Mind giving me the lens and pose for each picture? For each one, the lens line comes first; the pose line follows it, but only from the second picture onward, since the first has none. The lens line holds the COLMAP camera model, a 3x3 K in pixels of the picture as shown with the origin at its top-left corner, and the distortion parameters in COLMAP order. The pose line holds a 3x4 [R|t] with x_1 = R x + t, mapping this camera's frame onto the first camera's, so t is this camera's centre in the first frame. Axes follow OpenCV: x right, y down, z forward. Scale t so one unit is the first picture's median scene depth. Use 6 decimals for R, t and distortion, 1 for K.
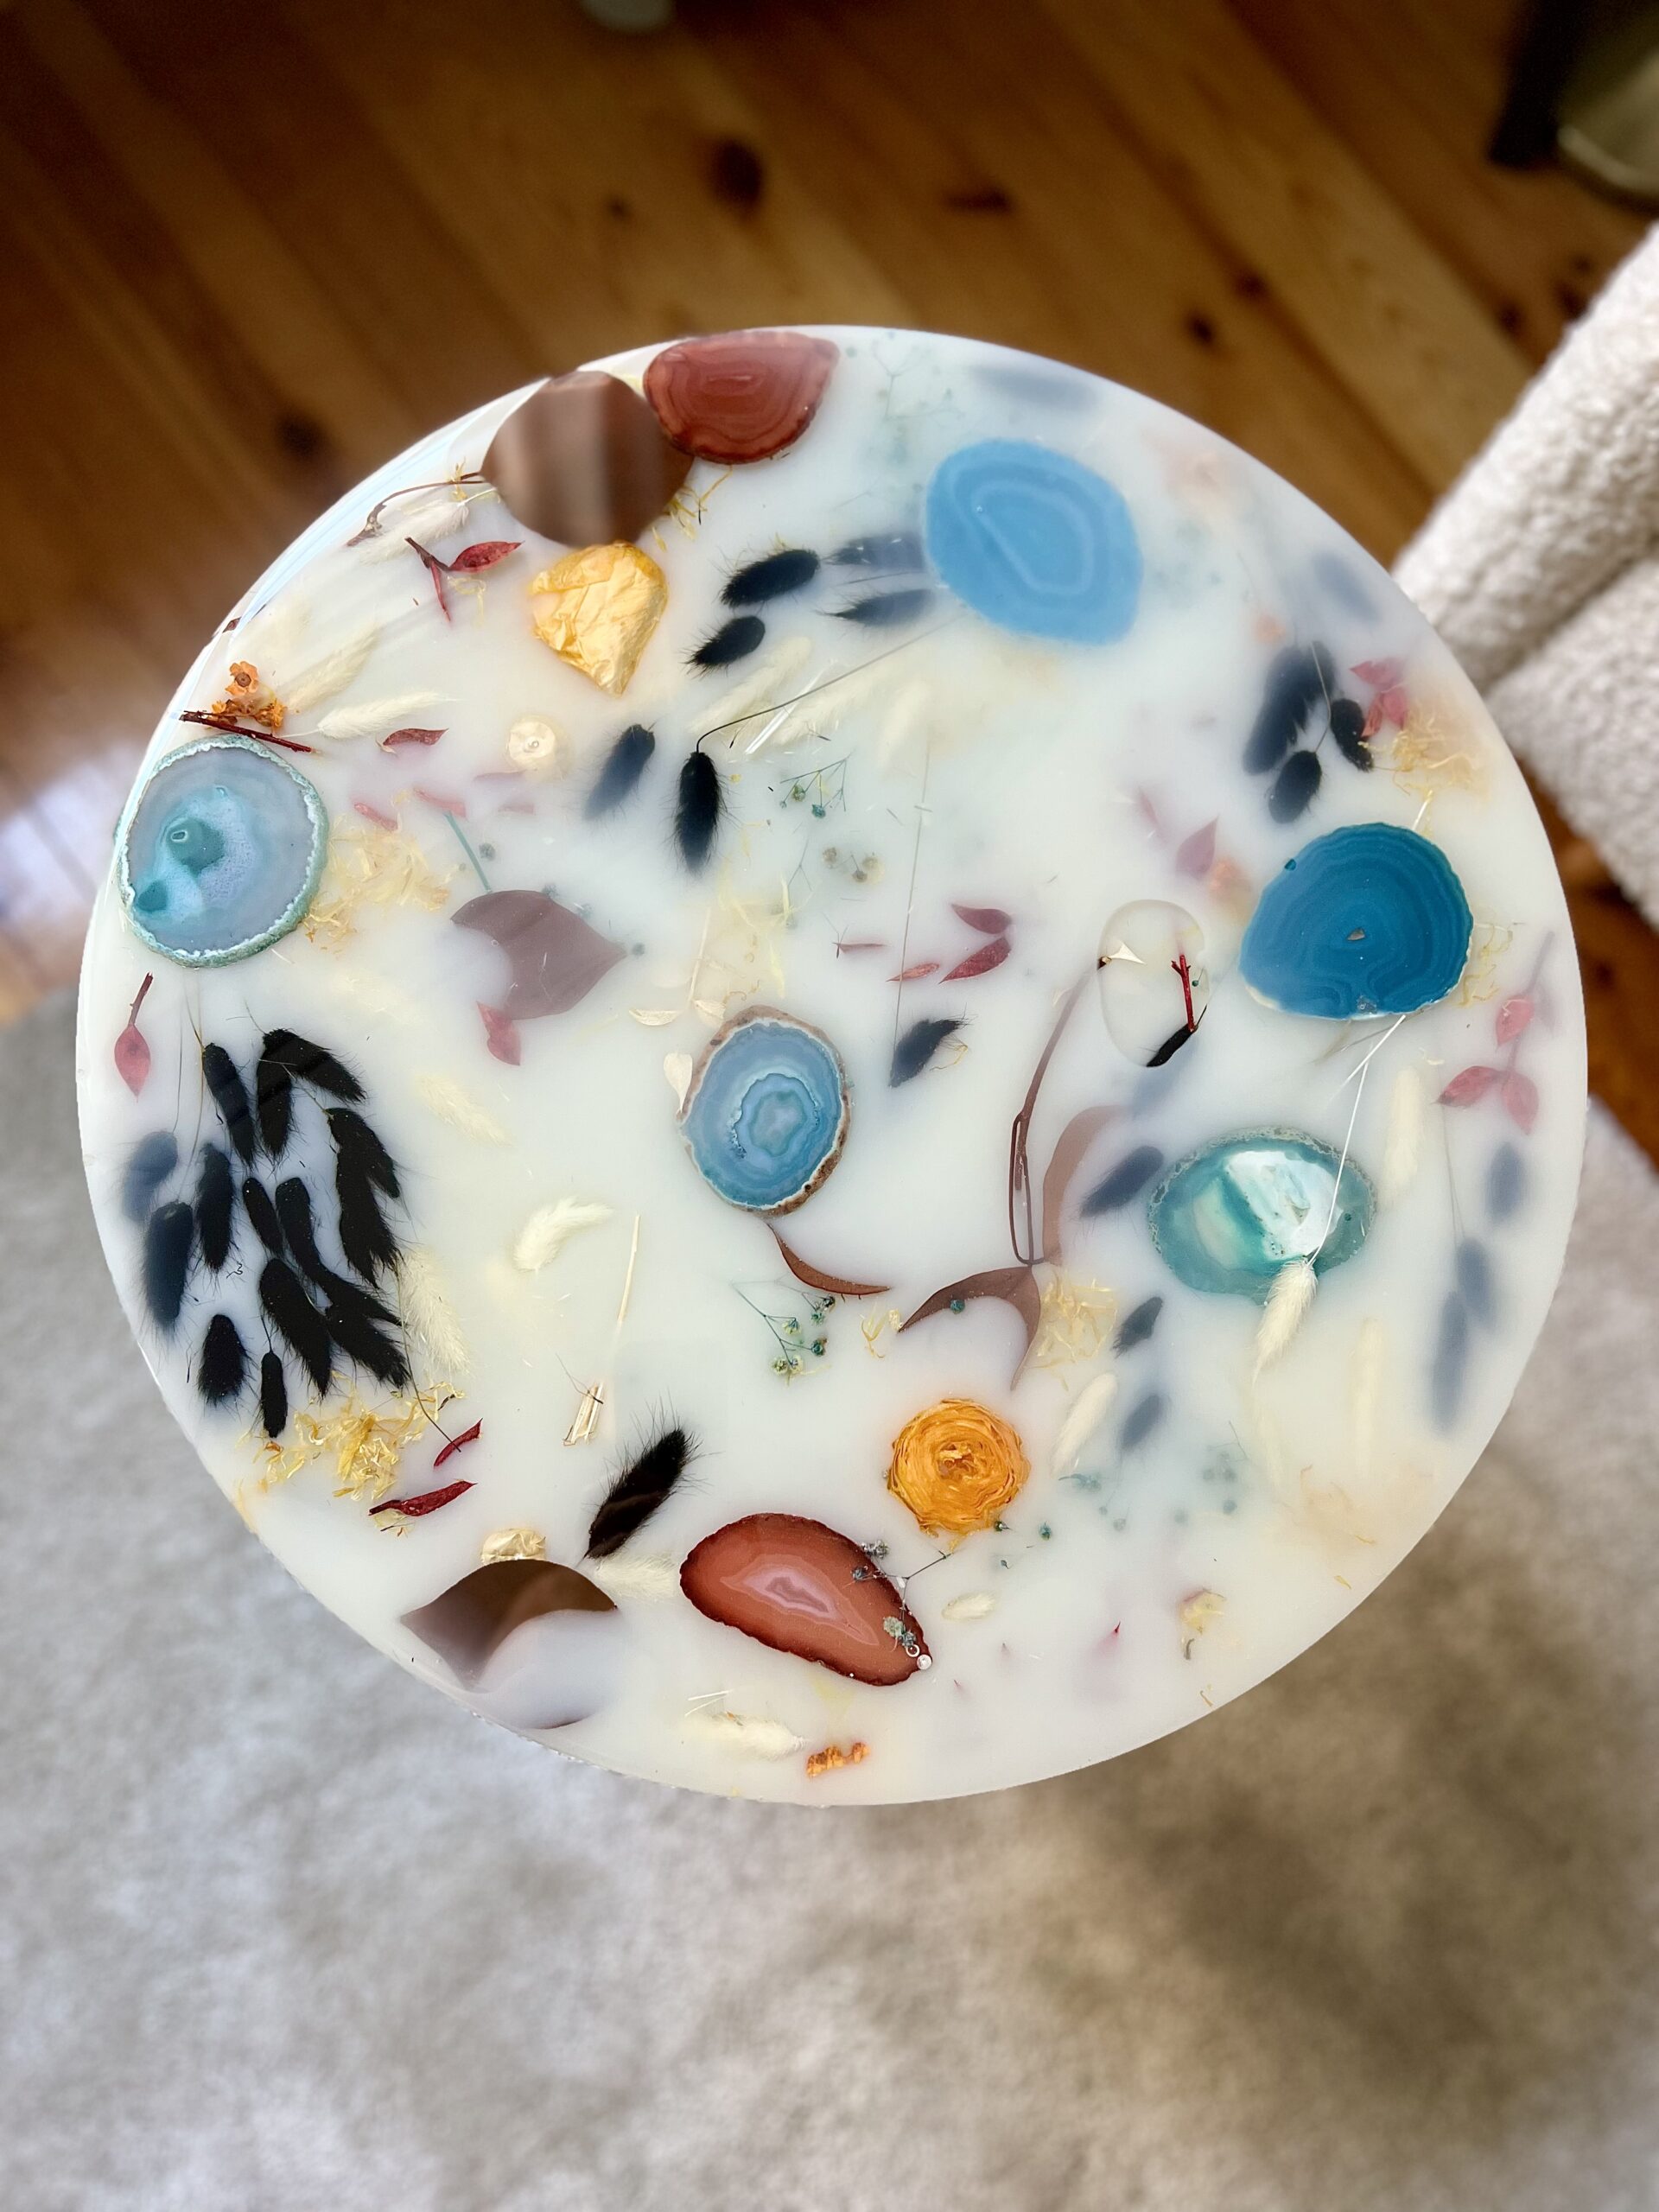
lens RADIAL K [[1878.8, 0, 916.3], [0, 1878.8, 1102.8], [0, 0, 1]] dist [0.186315, -0.649215]
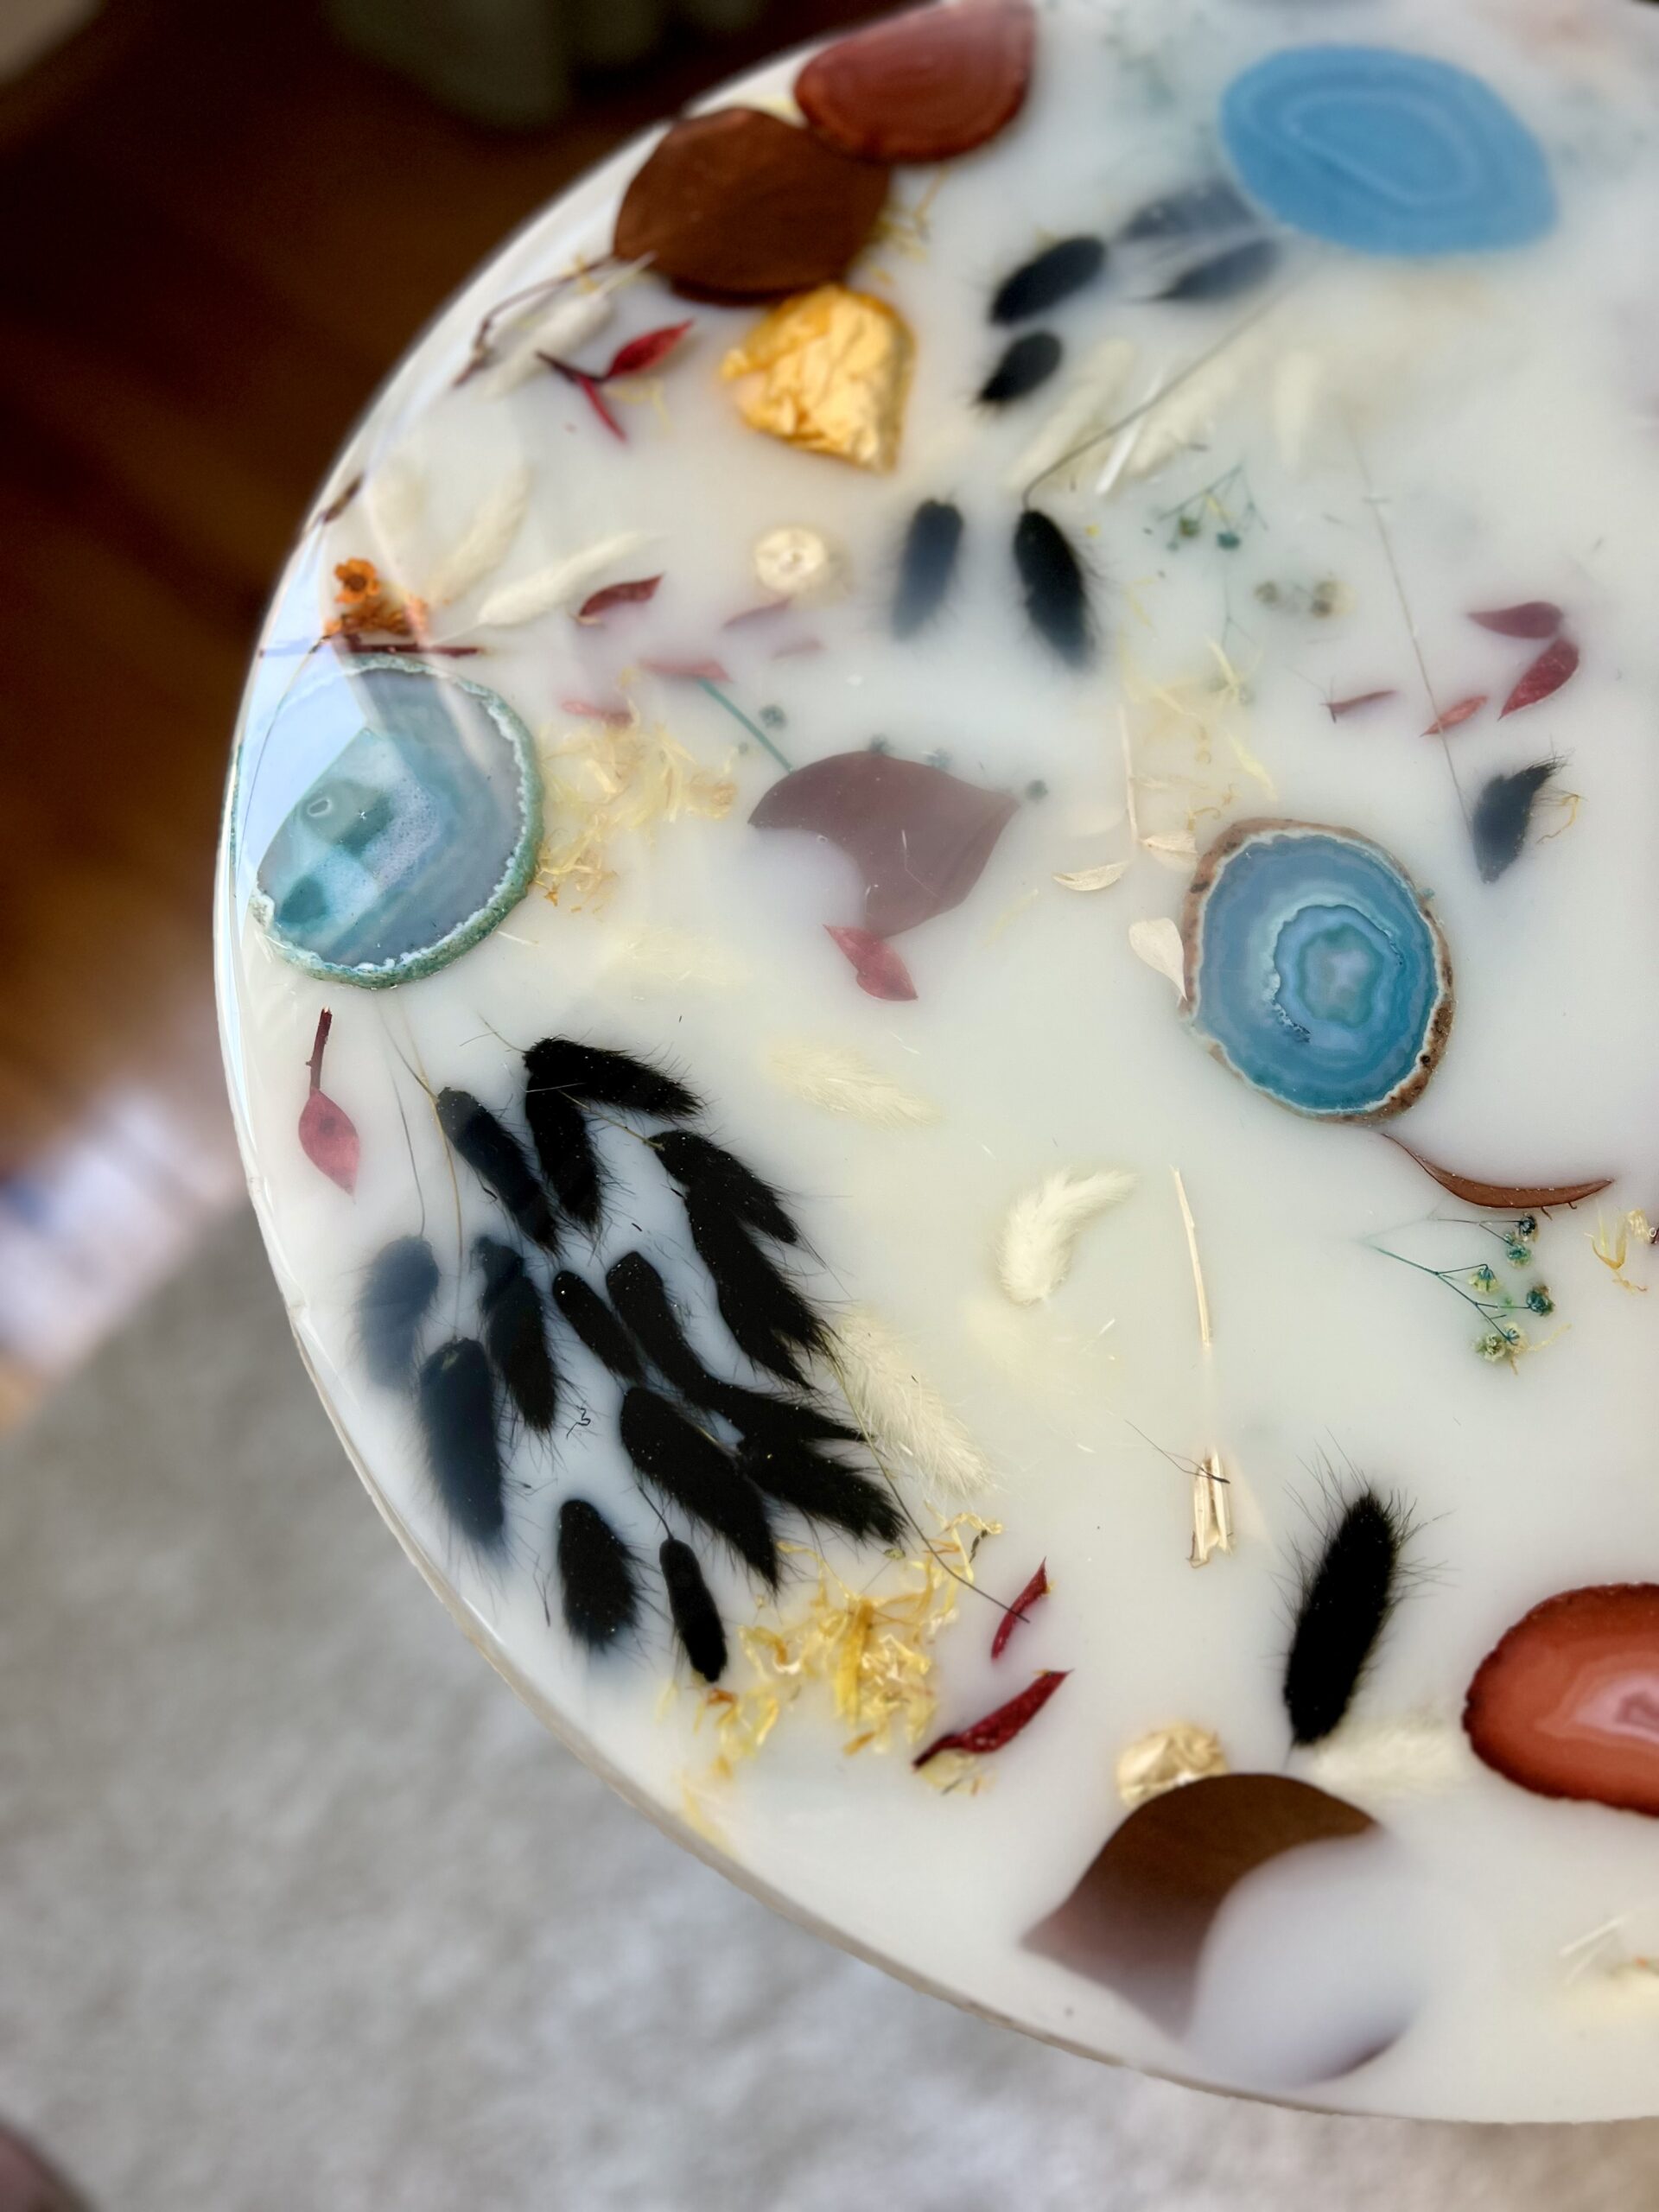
lens RADIAL K [[1779.8, 0, 829.5], [0, 1779.8, 1106.0], [0, 0, 1]] dist [0.064286, -0.177966]
pose [[0.964264, -0.264885, 0.005480, -0.250547], [0.262253, 0.951333, -0.161831, 0.102385], [0.037654, 0.157485, 0.986803, 0.420164]]
